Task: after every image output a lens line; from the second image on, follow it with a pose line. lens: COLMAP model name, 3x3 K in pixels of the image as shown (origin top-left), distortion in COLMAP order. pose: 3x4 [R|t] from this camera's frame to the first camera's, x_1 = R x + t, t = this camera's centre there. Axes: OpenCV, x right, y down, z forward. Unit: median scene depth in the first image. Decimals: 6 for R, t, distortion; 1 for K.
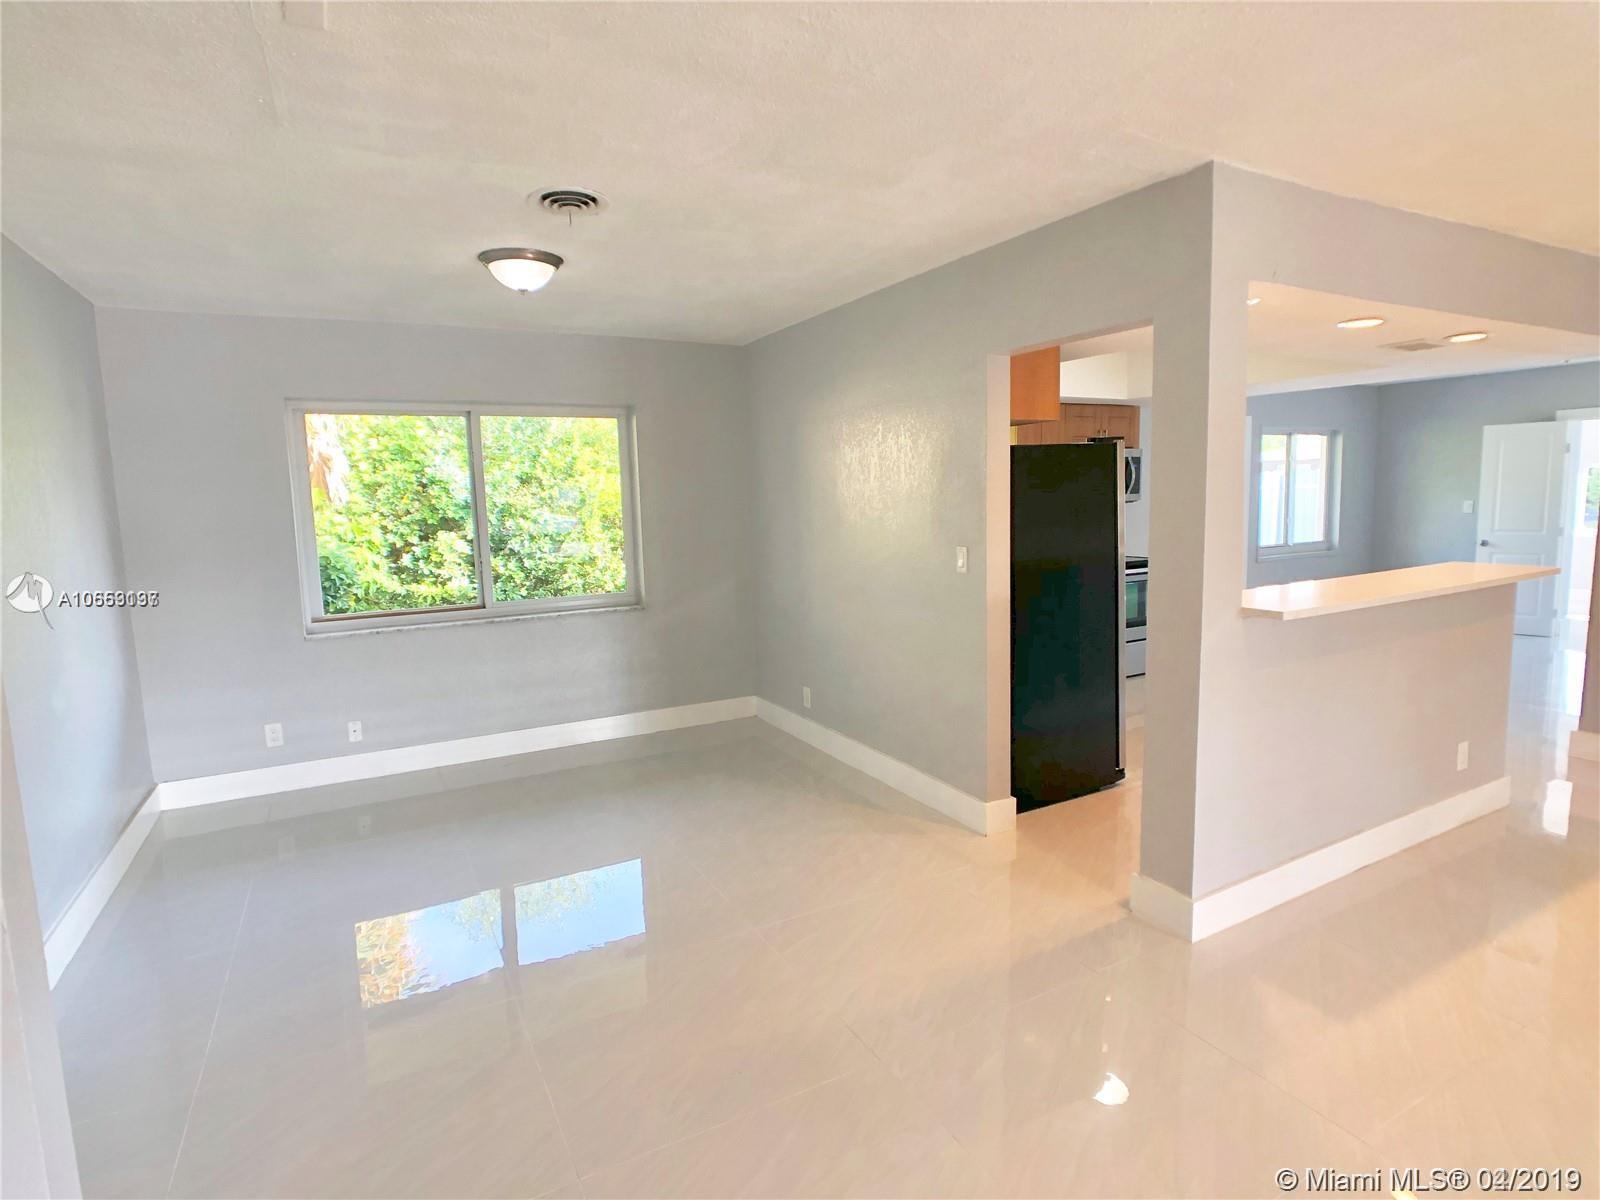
lens RADIAL K [[845.9, 0, 818.5], [0, 845.9, 598.7], [0, 0, 1]] dist [-0.050027, 0.025127]
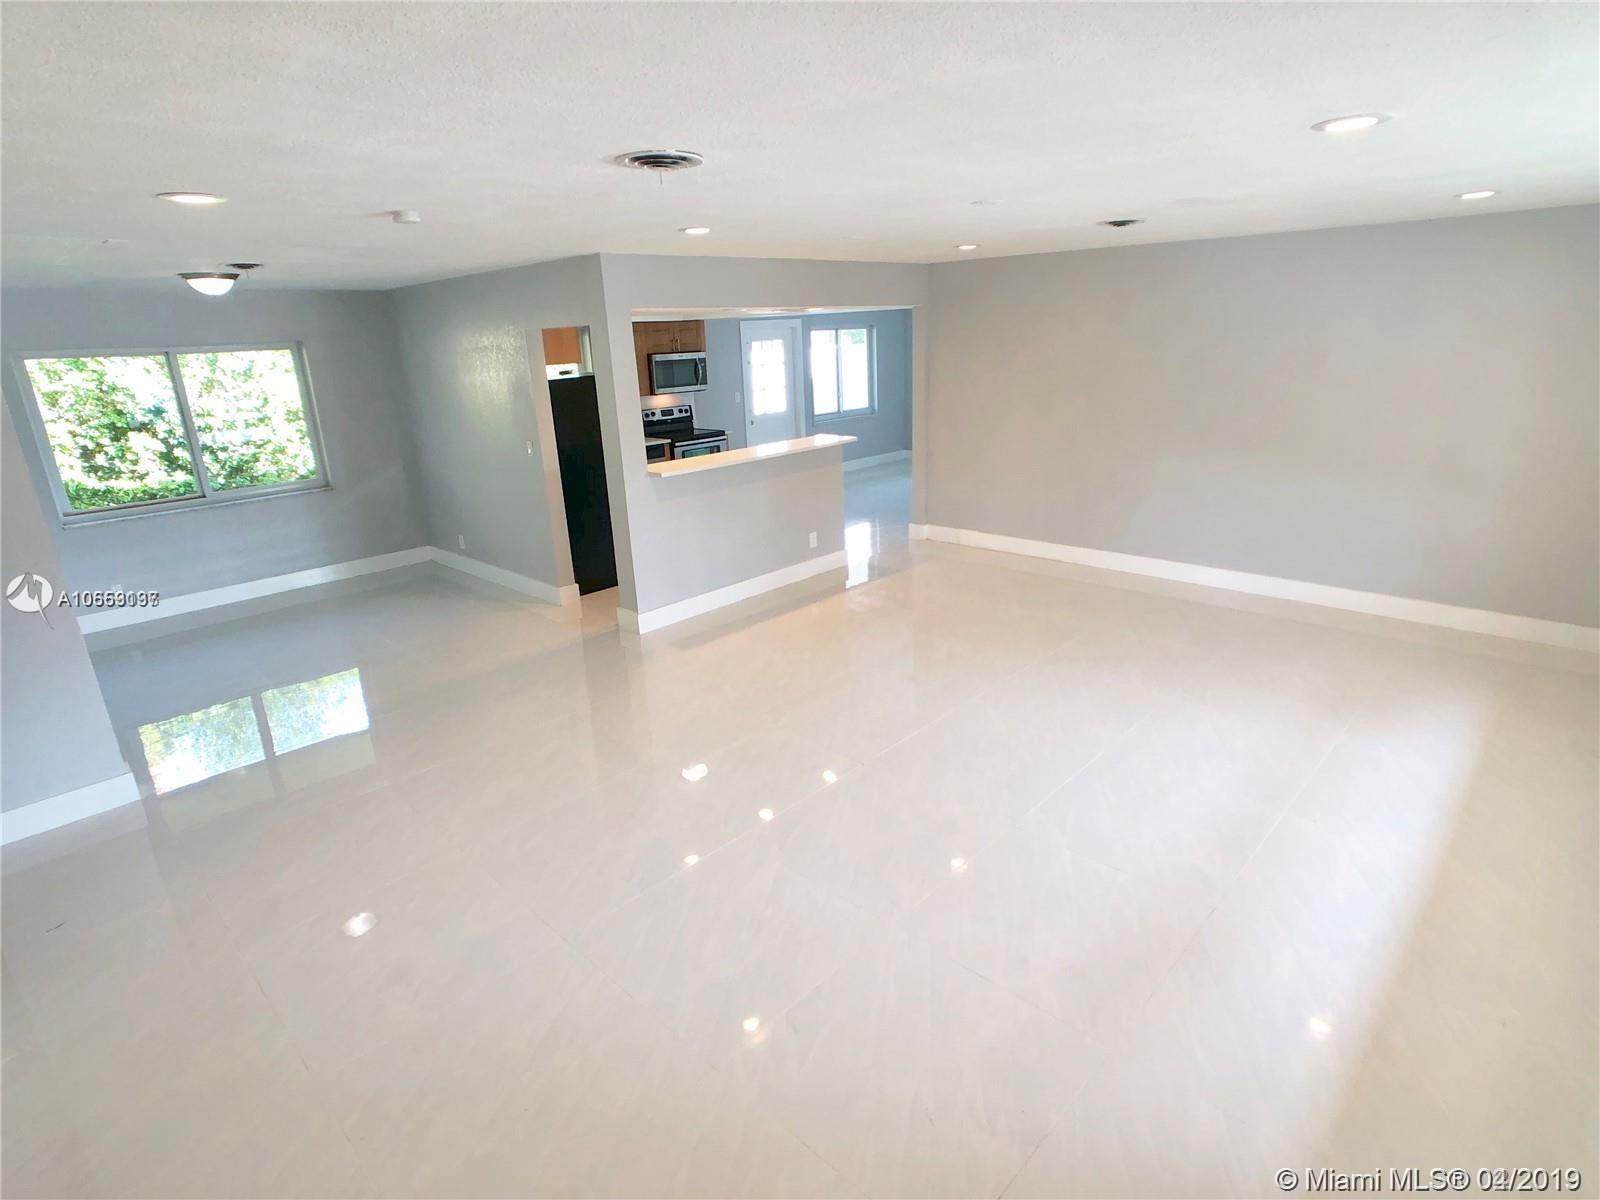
lens RADIAL K [[845.9, 0, 818.5], [0, 845.9, 598.7], [0, 0, 1]] dist [-0.050027, 0.025127]
pose [[0.951663, -0.101153, 0.290010, 0.097218], [0.050361, 0.982824, 0.177543, -0.010211], [-0.302988, -0.154356, 0.940411, -0.395066]]
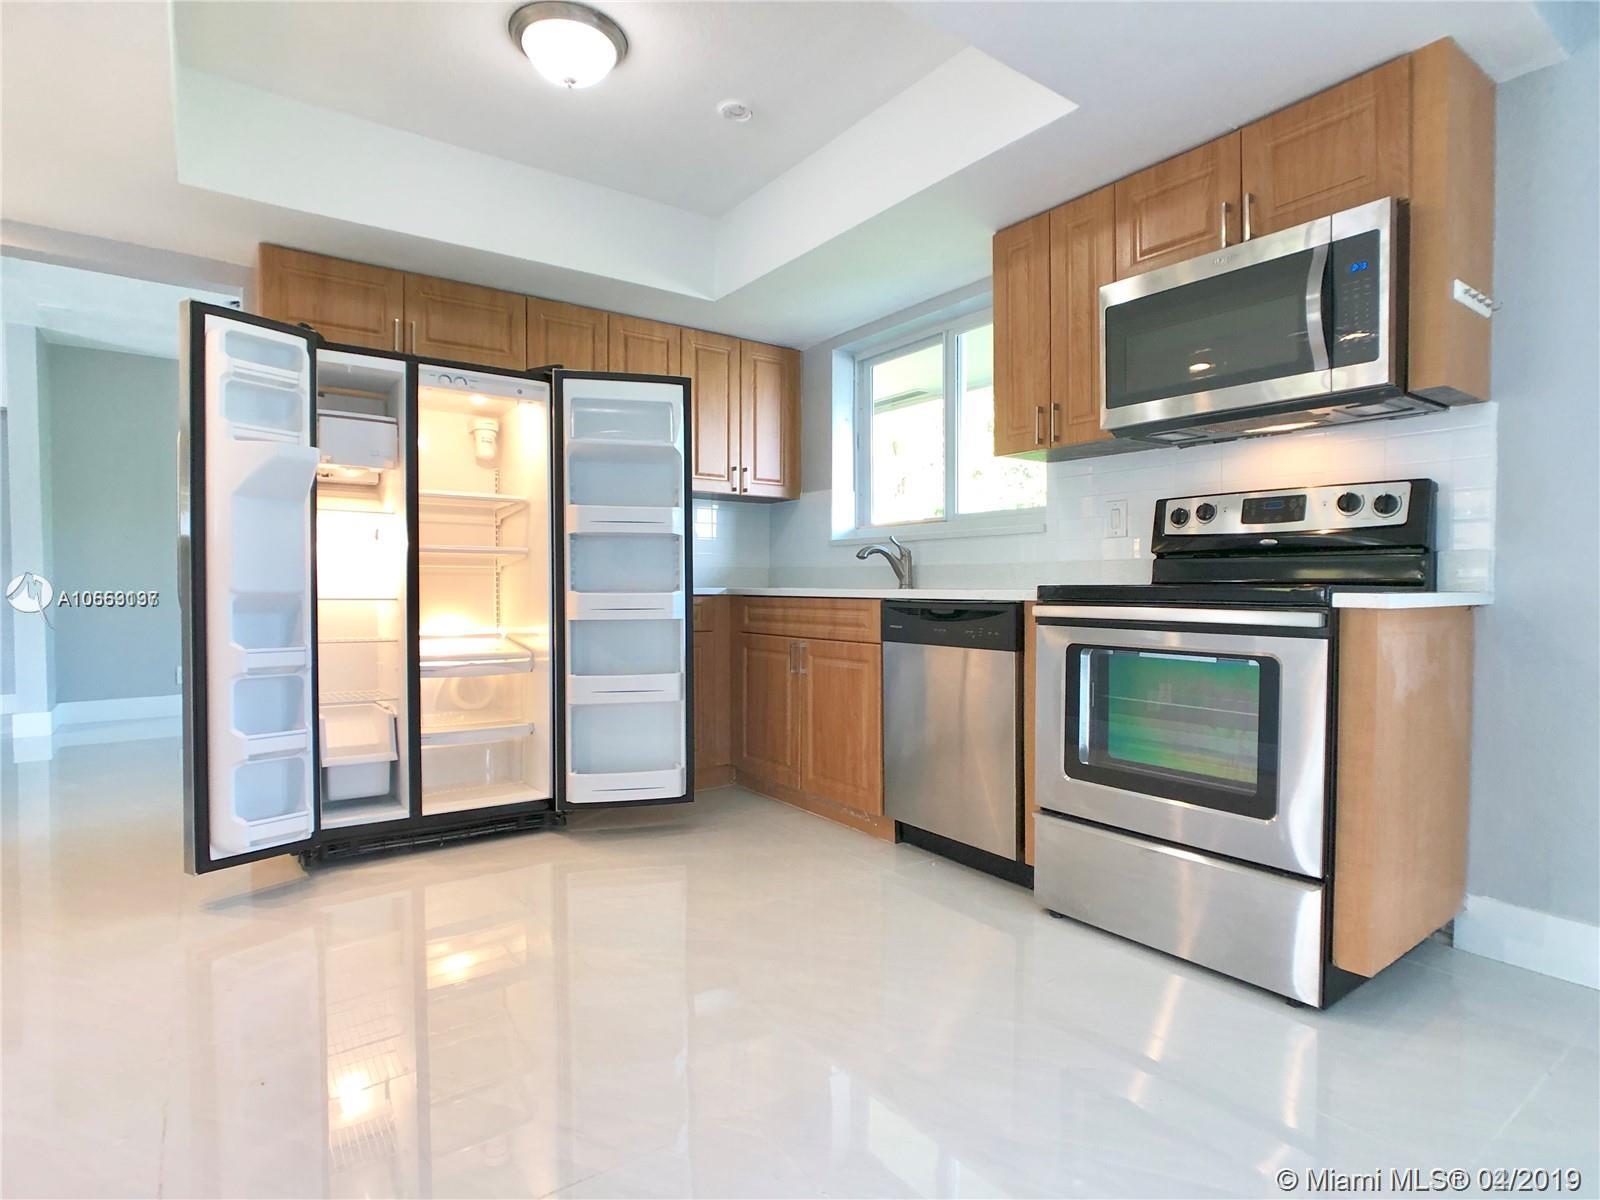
lens RADIAL K [[845.4, 0, 824.1], [0, 845.4, 611.0], [0, 0, 1]] dist [-0.015489, -0.000425]
pose [[0.133559, 0.057302, -0.989383, 0.554609], [-0.122250, 0.991655, 0.040931, -0.026114], [0.983472, 0.115485, 0.139450, 0.680332]]
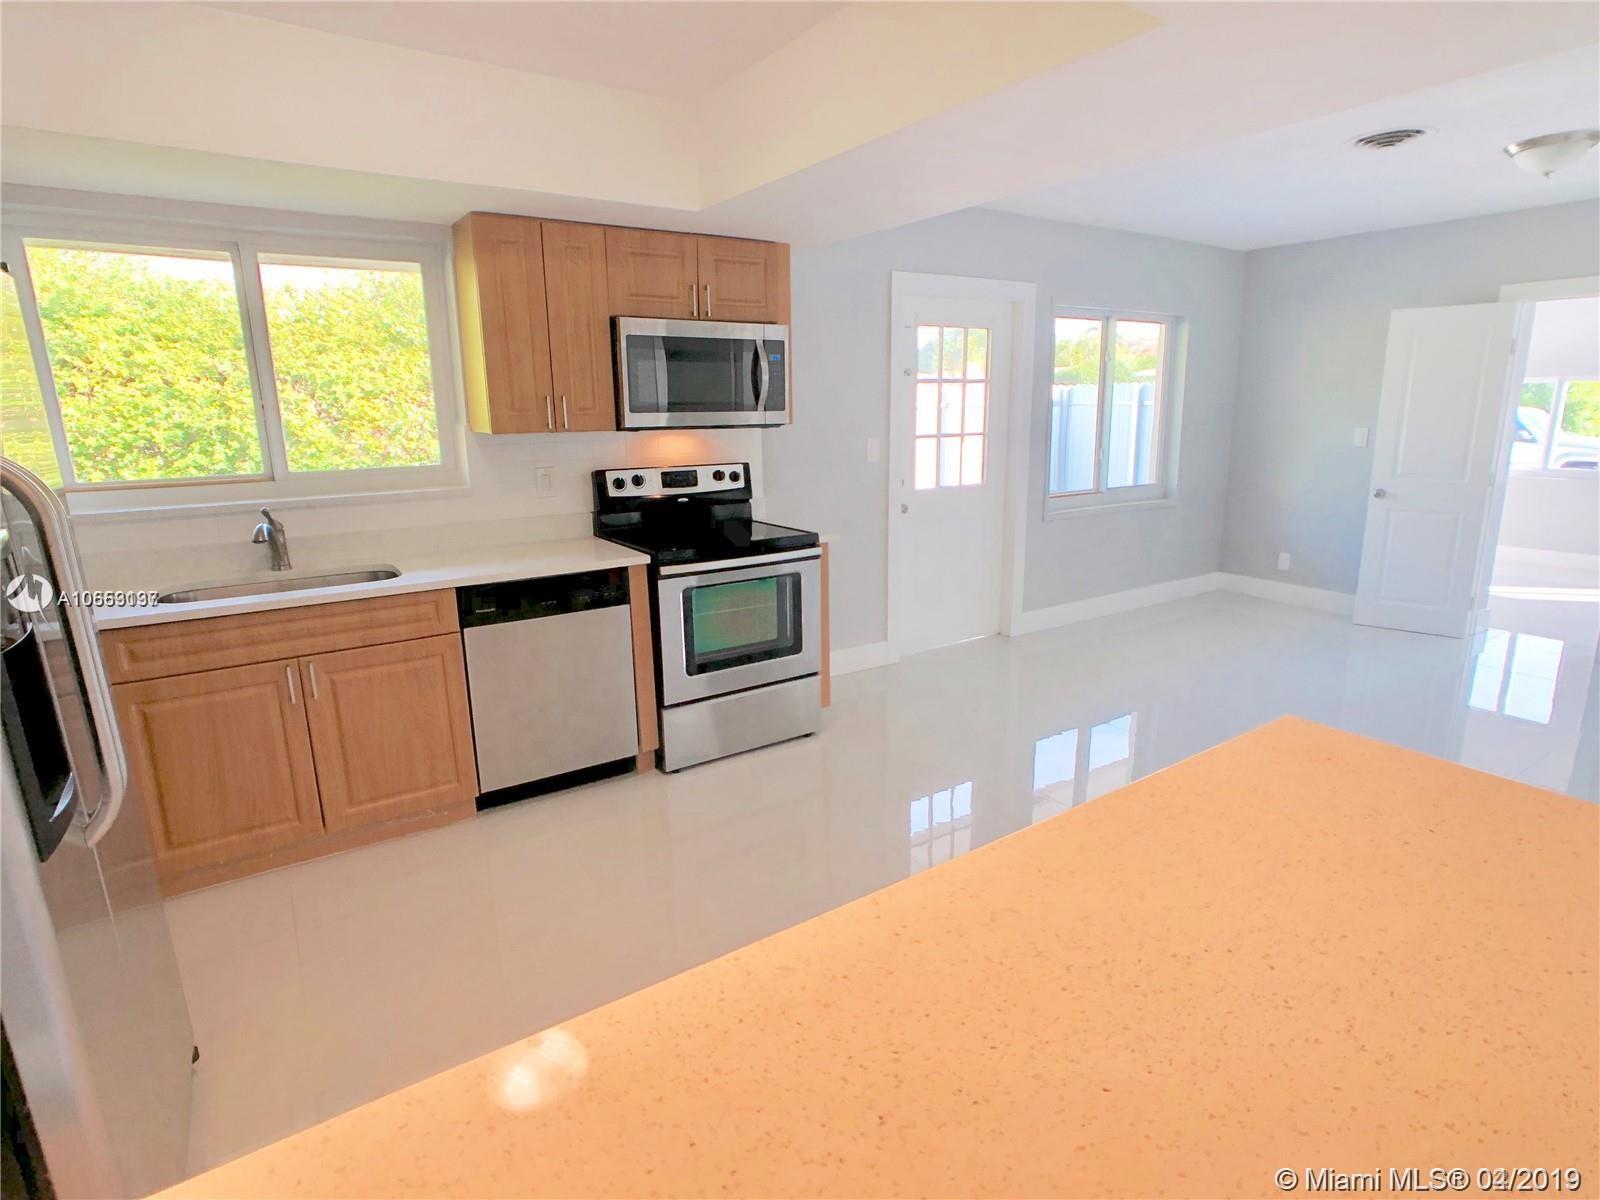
lens RADIAL K [[845.9, 0, 818.5], [0, 845.9, 598.7], [0, 0, 1]] dist [-0.050027, 0.025127]
pose [[0.996200, -0.005625, 0.086912, 0.309327], [-0.003375, 0.994669, 0.103065, -0.051909], [-0.087028, -0.102966, 0.990870, 0.384602]]
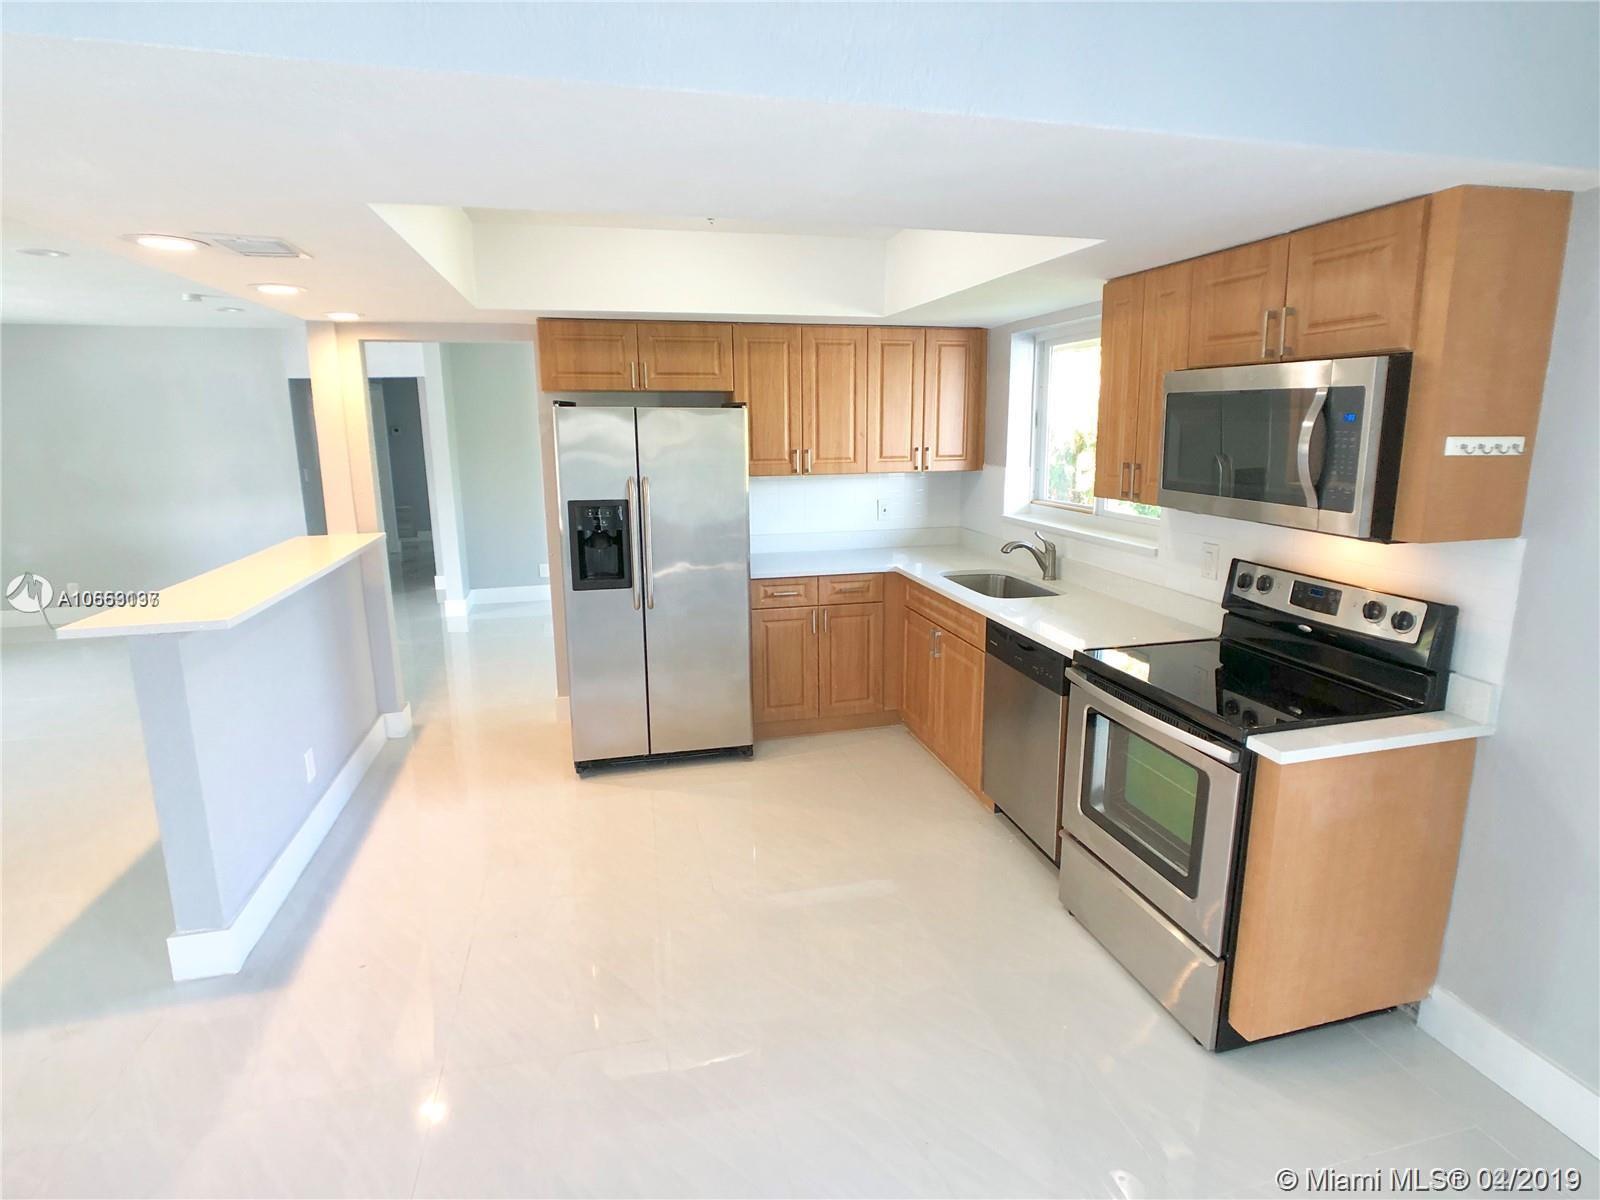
lens RADIAL K [[845.9, 0, 818.5], [0, 845.9, 598.7], [0, 0, 1]] dist [-0.050027, 0.025127]
pose [[-0.249367, 0.228895, -0.940969, 0.614661], [-0.102112, 0.960033, 0.260593, -0.132436], [0.963010, 0.161068, -0.216028, 0.766664]]
